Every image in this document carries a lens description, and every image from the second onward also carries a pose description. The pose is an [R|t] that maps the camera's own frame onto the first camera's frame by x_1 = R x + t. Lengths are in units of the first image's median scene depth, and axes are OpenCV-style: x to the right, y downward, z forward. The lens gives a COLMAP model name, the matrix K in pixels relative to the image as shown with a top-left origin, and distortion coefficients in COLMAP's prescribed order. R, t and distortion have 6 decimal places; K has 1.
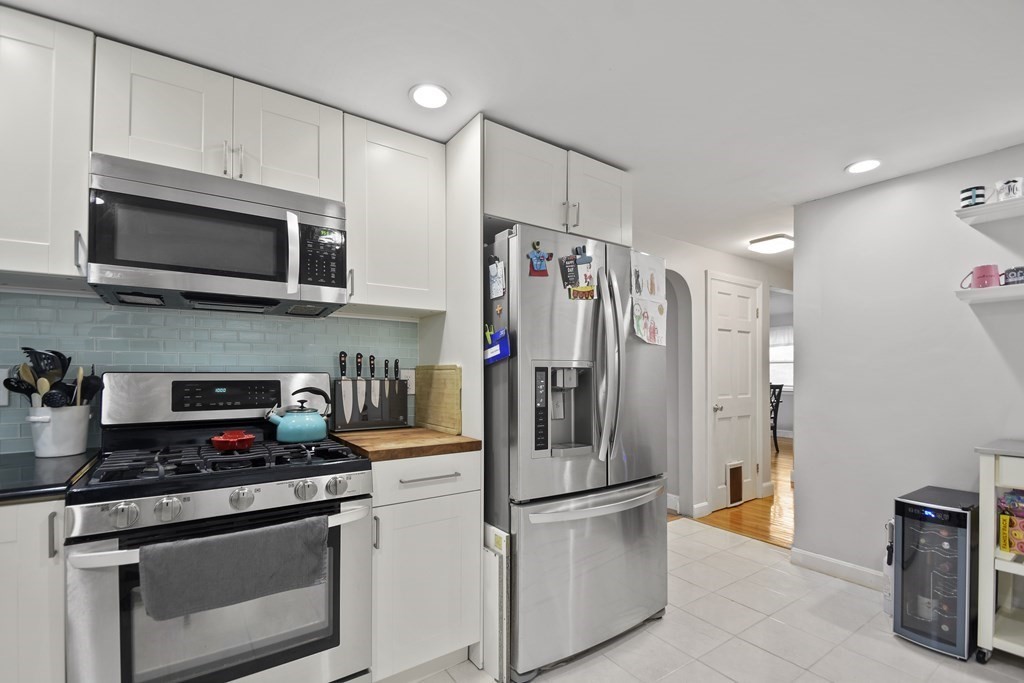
lens RADIAL K [[453.2, 0, 515.0], [0, 453.2, 370.5], [0, 0, 1]] dist [-0.000378, -0.000583]
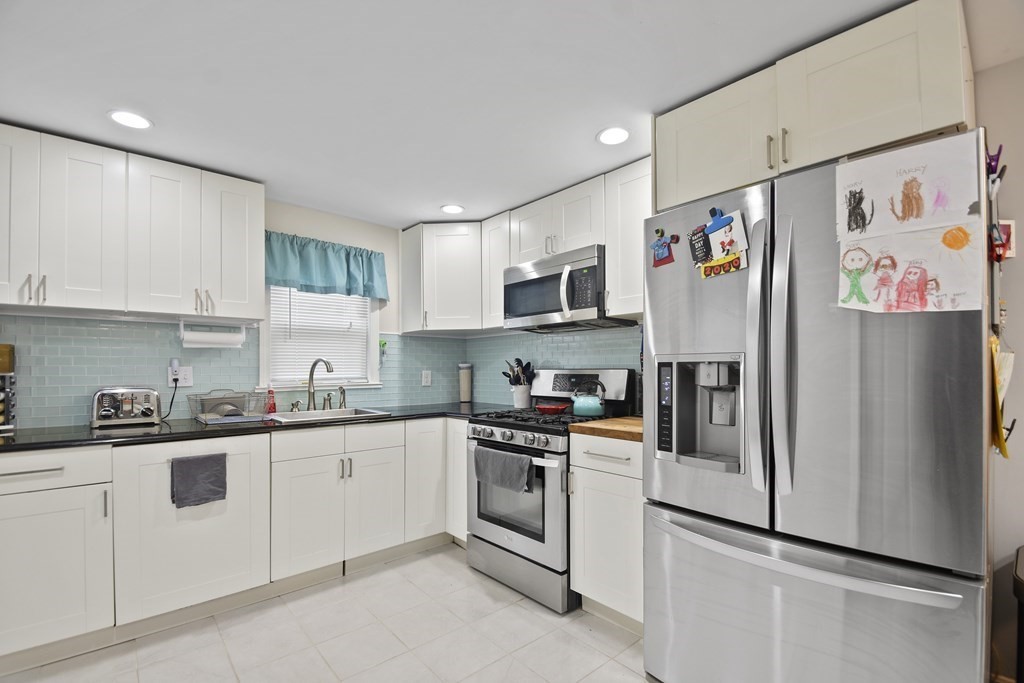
lens RADIAL K [[453.2, 0, 515.0], [0, 453.2, 370.5], [0, 0, 1]] dist [-0.000378, -0.000583]
pose [[0.123521, 0.001080, -0.992341, 0.932641], [0.009836, 0.999949, 0.002313, 0.004312], [0.992293, -0.010046, 0.123504, 0.575475]]
